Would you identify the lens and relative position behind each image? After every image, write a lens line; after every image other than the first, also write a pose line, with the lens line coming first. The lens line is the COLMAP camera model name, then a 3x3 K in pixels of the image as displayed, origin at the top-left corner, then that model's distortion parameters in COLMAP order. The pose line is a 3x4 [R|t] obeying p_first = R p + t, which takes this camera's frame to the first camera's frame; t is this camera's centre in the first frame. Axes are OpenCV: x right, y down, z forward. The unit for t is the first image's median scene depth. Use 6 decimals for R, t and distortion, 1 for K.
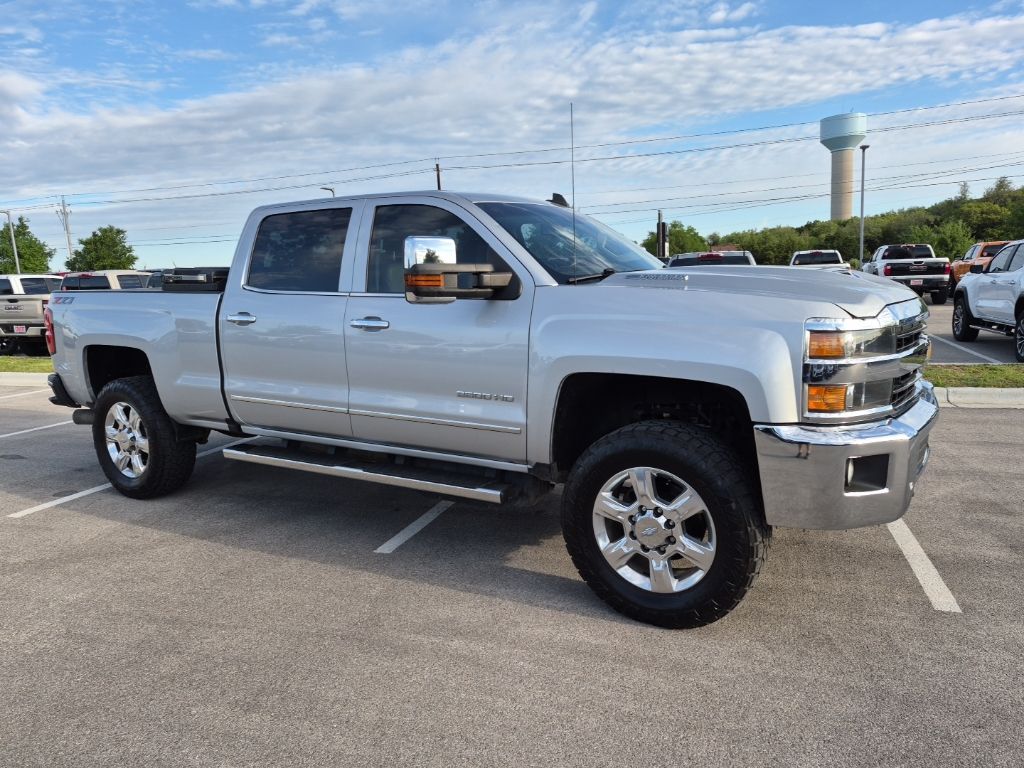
lens RADIAL K [[708.0, 0, 517.5], [0, 708.0, 378.0], [0, 0, 1]] dist [0.061853, -0.046346]
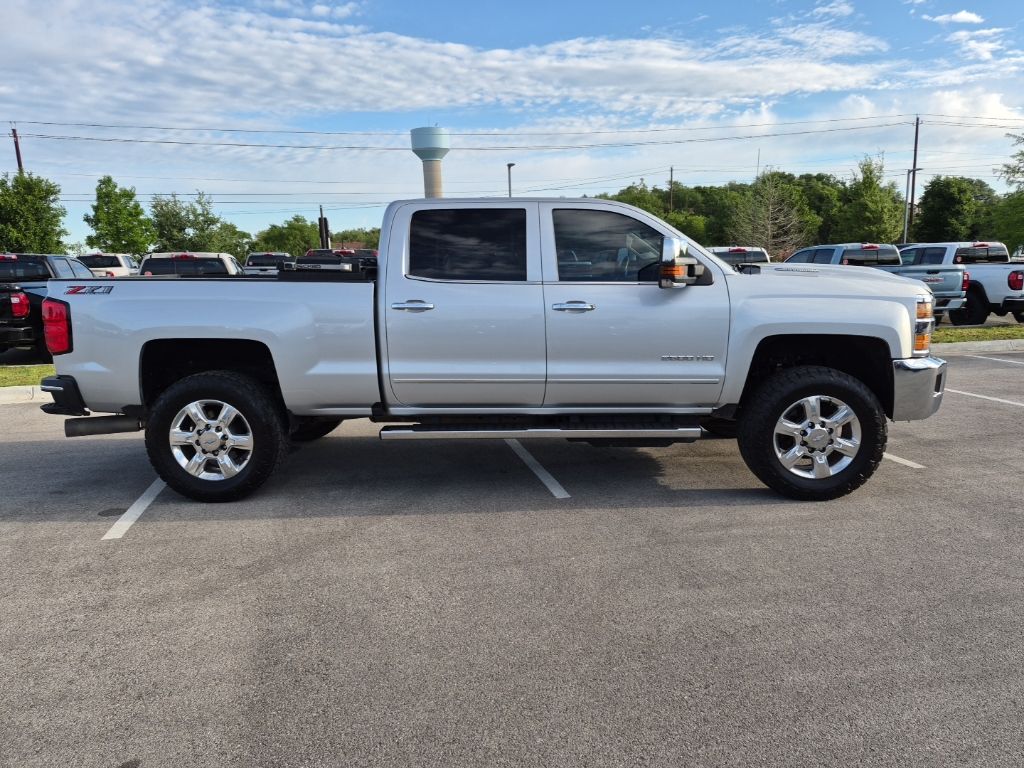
lens RADIAL K [[708.0, 0, 512.5], [0, 708.0, 391.6], [0, 0, 1]] dist [0.061853, -0.046346]
pose [[0.862596, -0.071681, 0.500790, -0.789181], [0.059459, 0.997415, 0.040349, 0.011663], [-0.502388, -0.005028, 0.864628, 0.010062]]
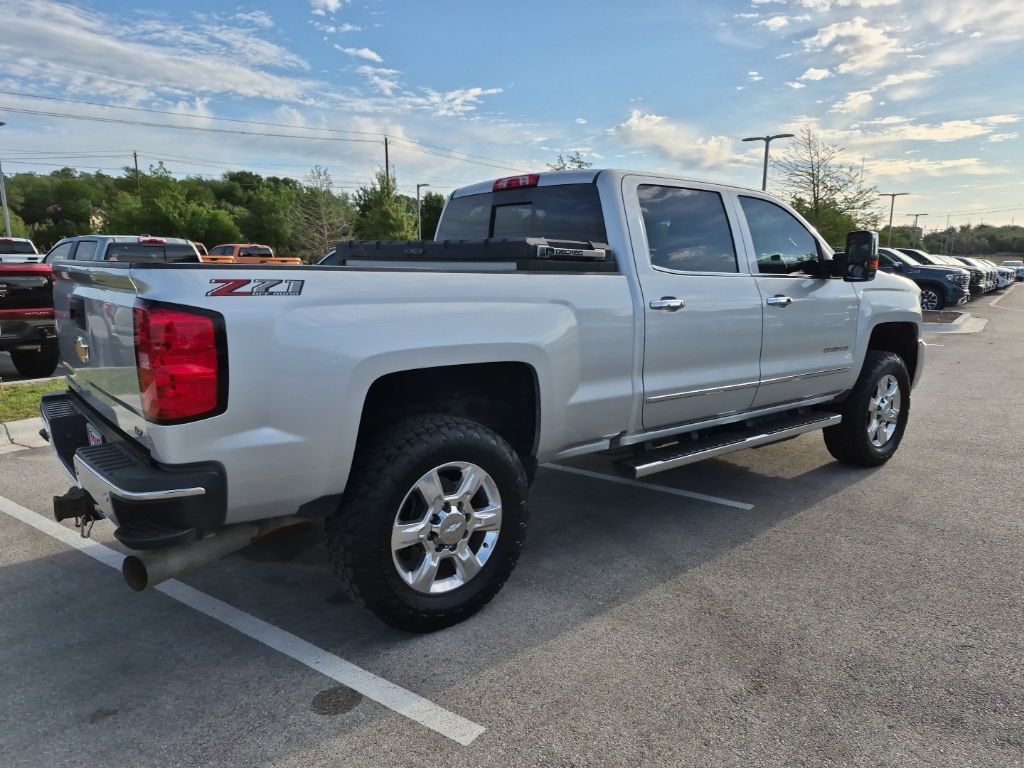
lens RADIAL K [[708.0, 0, 507.6], [0, 708.0, 389.5], [0, 0, 1]] dist [0.061853, -0.046346]
pose [[0.322826, -0.135060, 0.936772, -1.240600], [0.116870, 0.987880, 0.102153, -0.089701], [-0.939215, 0.076502, 0.334698, 0.897682]]
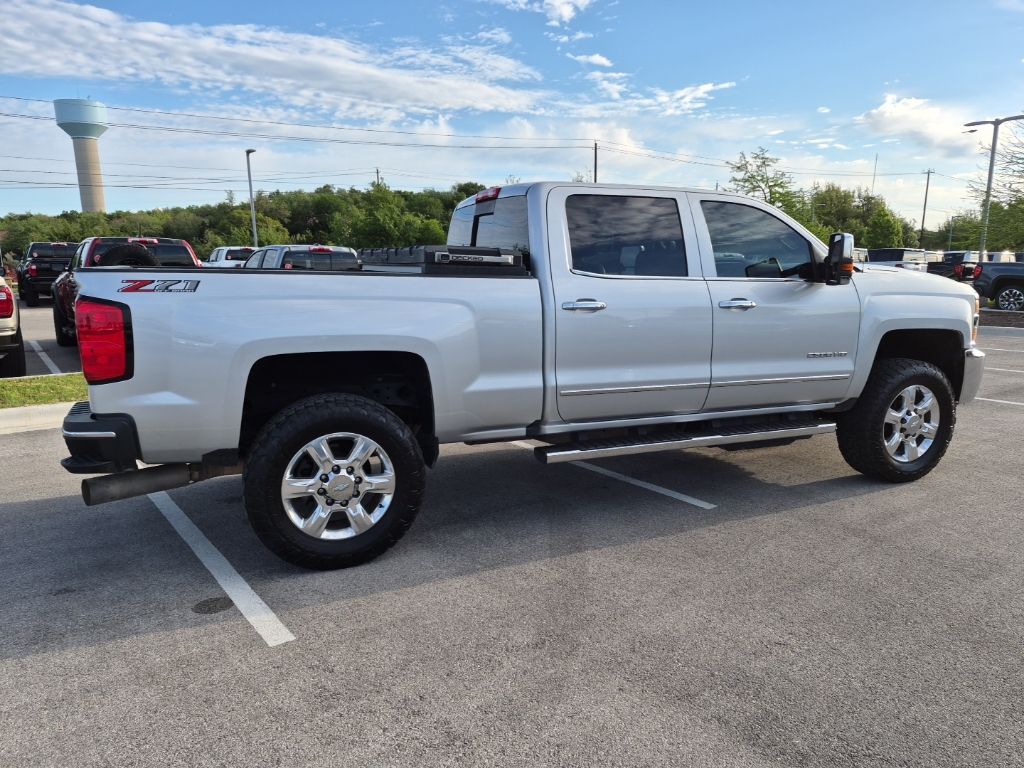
lens RADIAL K [[708.0, 0, 514.3], [0, 708.0, 394.7], [0, 0, 1]] dist [0.061853, -0.046346]
pose [[0.580522, -0.115725, 0.805979, -1.174705], [0.094563, 0.992733, 0.074429, -0.044236], [-0.808735, 0.033008, 0.587246, 0.539367]]
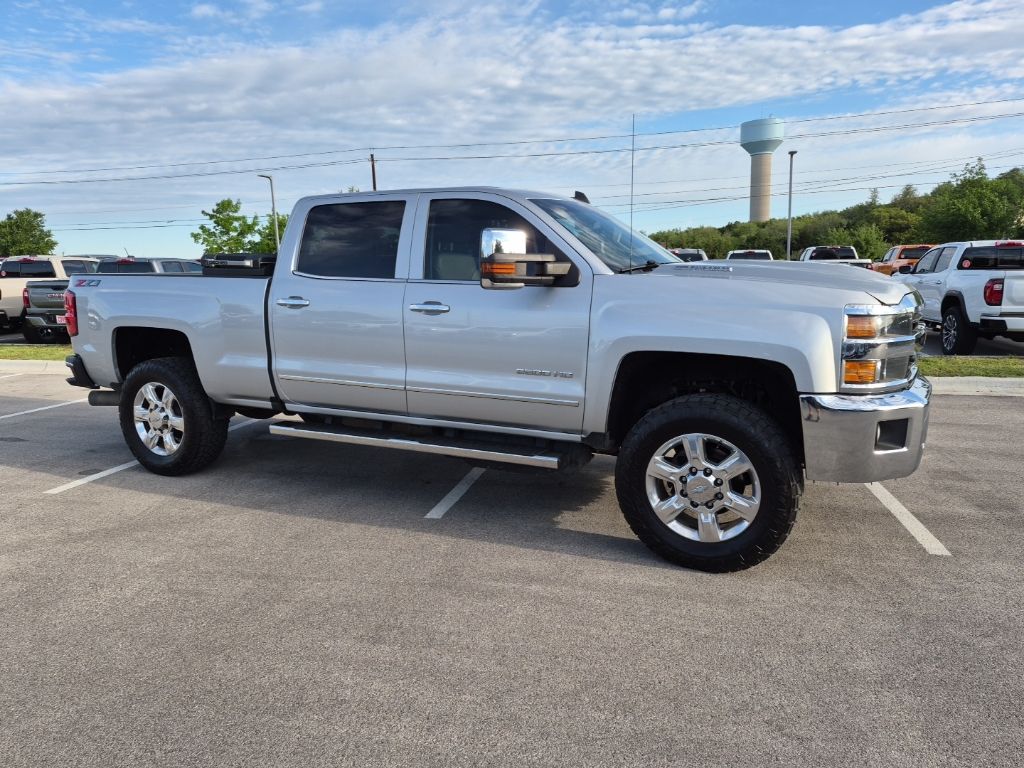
lens RADIAL K [[708.0, 0, 508.3], [0, 708.0, 397.3], [0, 0, 1]] dist [0.061853, -0.046346]
pose [[0.996126, 0.002627, 0.087902, -0.158423], [-0.005662, 0.999396, 0.034296, 0.019907], [-0.087759, -0.034661, 0.995539, -0.081960]]
